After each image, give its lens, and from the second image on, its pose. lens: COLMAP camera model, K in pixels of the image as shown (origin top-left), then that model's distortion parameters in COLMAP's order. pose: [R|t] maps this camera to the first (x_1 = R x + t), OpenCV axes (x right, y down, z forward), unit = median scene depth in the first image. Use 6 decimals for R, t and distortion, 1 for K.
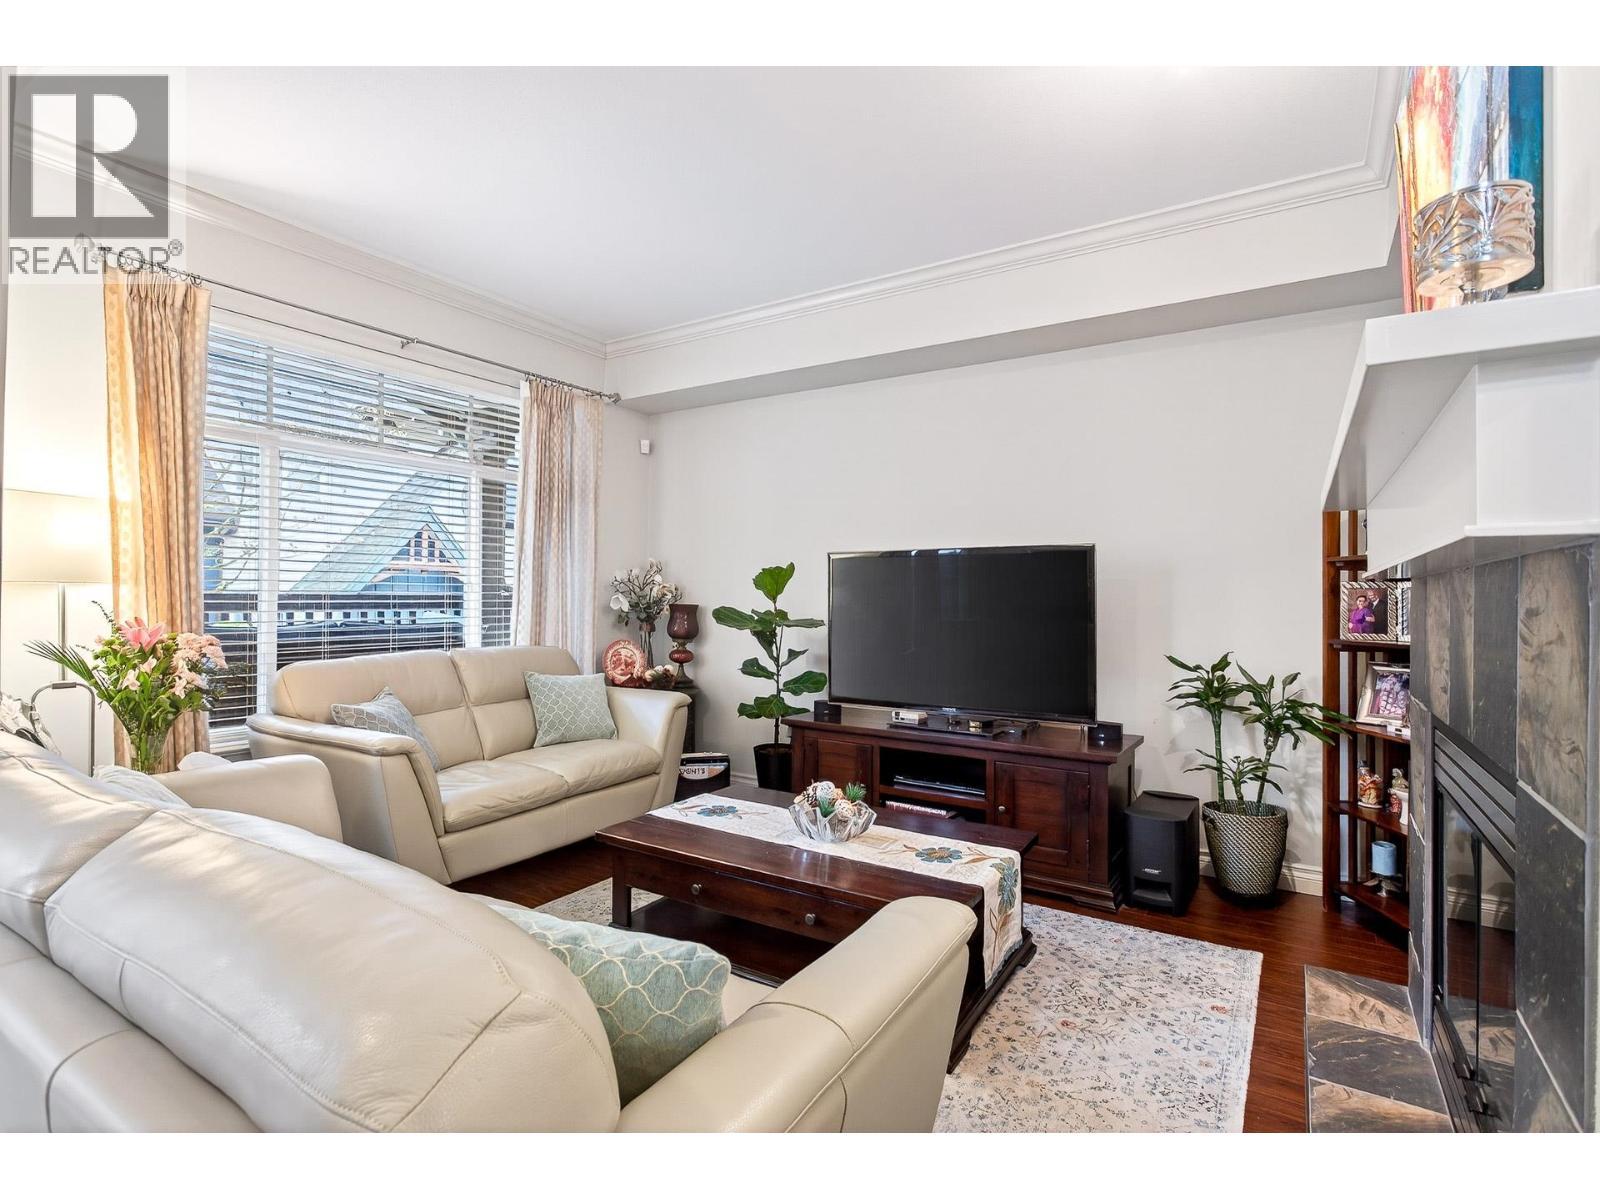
lens RADIAL K [[770.5, 0, 795.1], [0, 770.5, 588.5], [0, 0, 1]] dist [-0.003197, -0.000097]
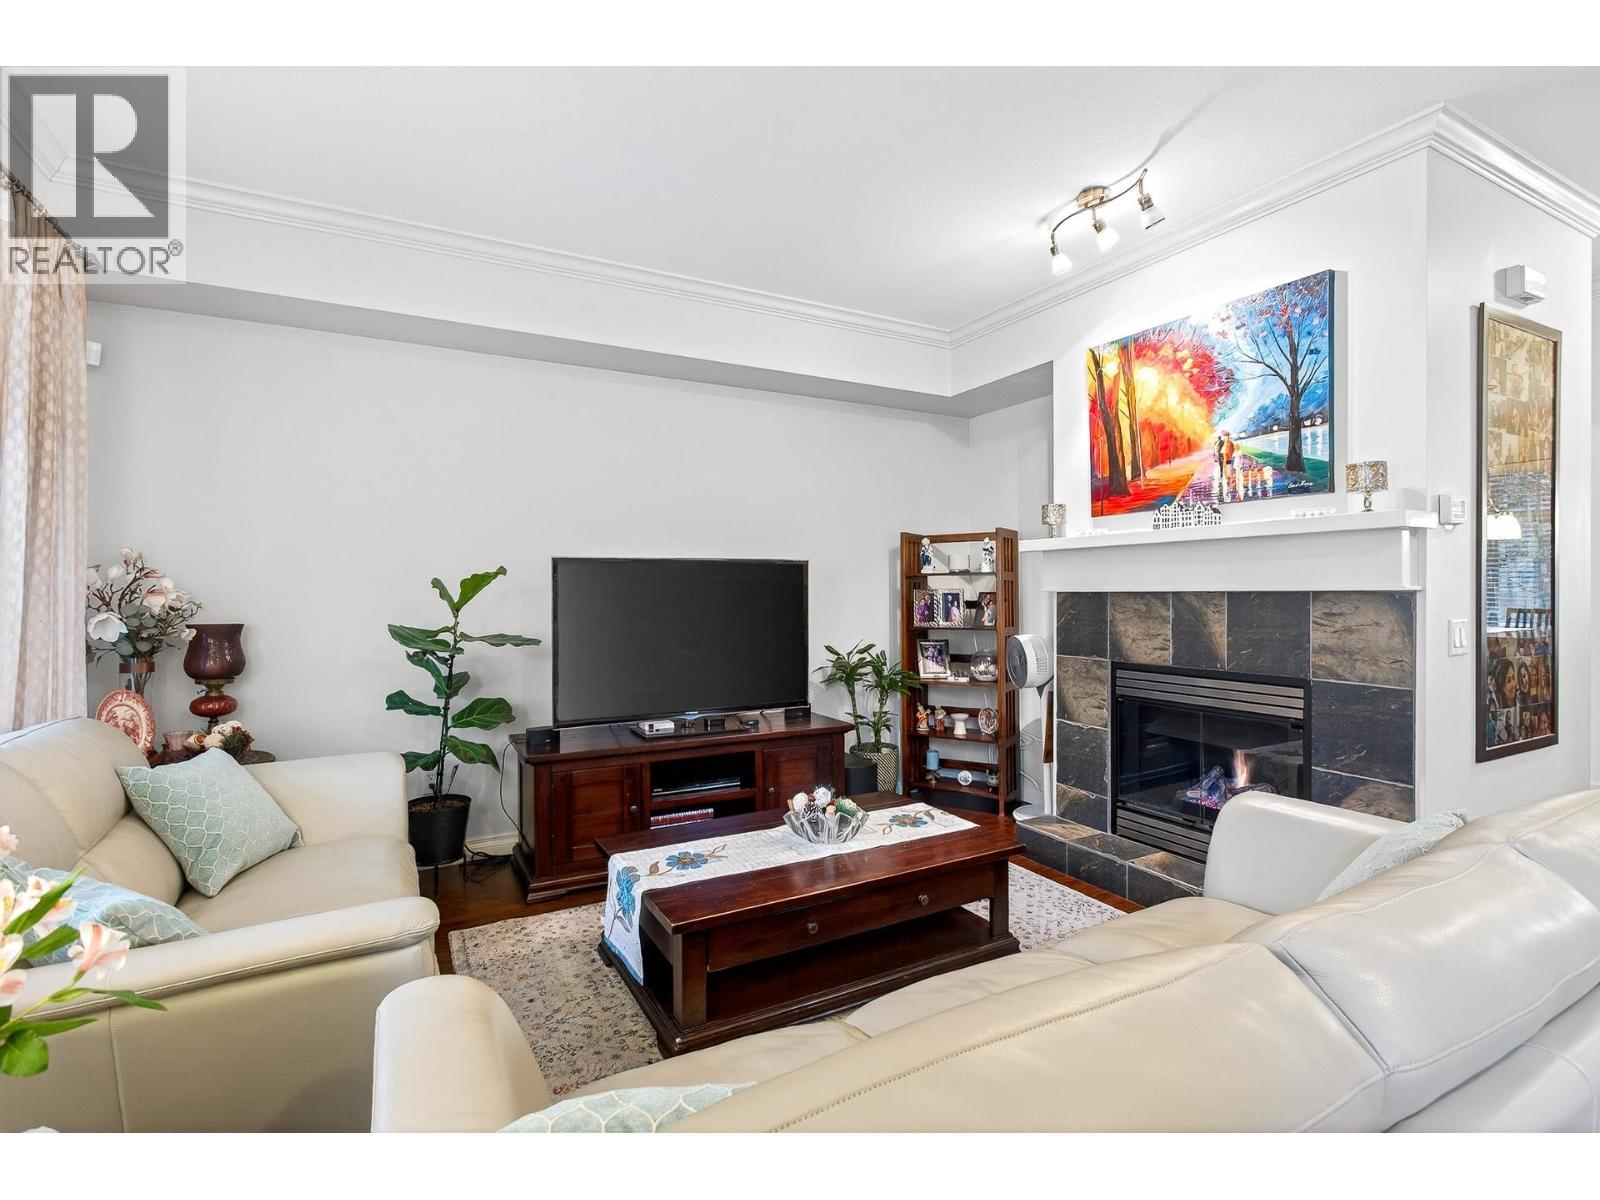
lens RADIAL K [[770.5, 0, 795.1], [0, 770.5, 588.5], [0, 0, 1]] dist [-0.003197, -0.000097]
pose [[0.486782, -0.011557, 0.873447, -0.711507], [-0.003698, 0.999876, 0.015291, -0.030934], [-0.873516, -0.010673, 0.486679, 0.416032]]
